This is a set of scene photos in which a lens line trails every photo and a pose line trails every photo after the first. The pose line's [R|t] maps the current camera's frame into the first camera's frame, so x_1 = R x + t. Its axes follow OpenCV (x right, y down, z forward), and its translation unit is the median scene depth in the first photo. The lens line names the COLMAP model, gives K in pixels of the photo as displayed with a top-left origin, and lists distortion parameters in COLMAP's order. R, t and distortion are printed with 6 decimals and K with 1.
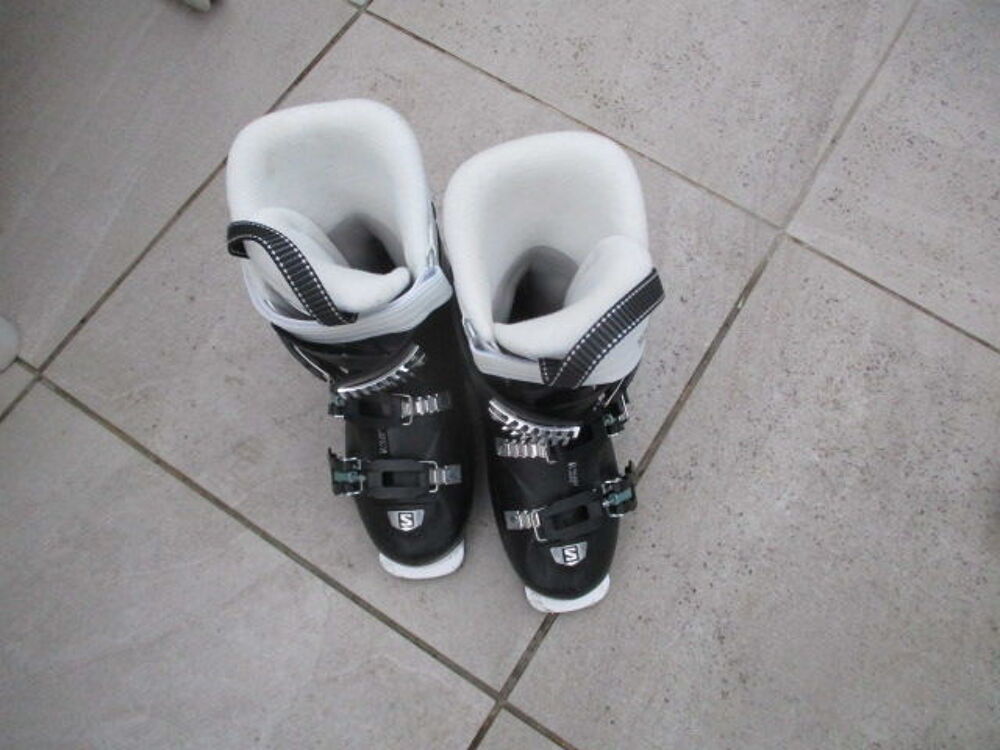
lens RADIAL K [[819.5, 0, 500.0], [0, 819.5, 375.0], [0, 0, 1]] dist [-0.060287, 0.032163]
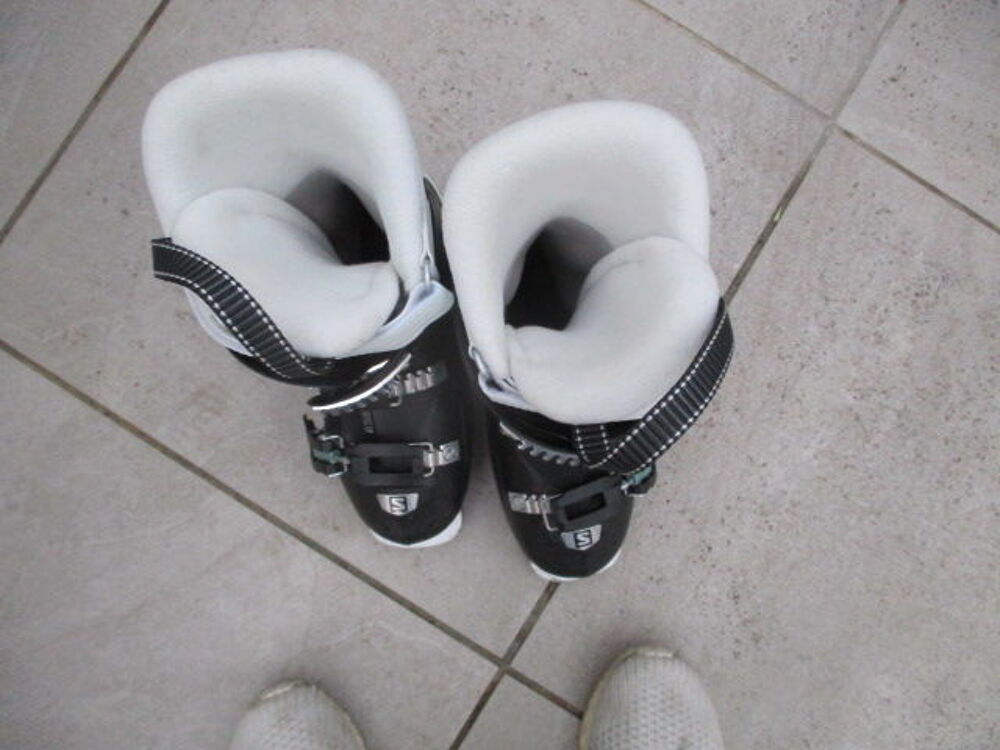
lens RADIAL K [[819.5, 0, 500.0], [0, 819.5, 375.0], [0, 0, 1]] dist [-0.060287, 0.032163]
pose [[0.999345, -0.012475, 0.033978, -0.029678], [0.002873, 0.963107, 0.269105, -0.173936], [-0.036082, -0.268831, 0.962511, 0.163673]]
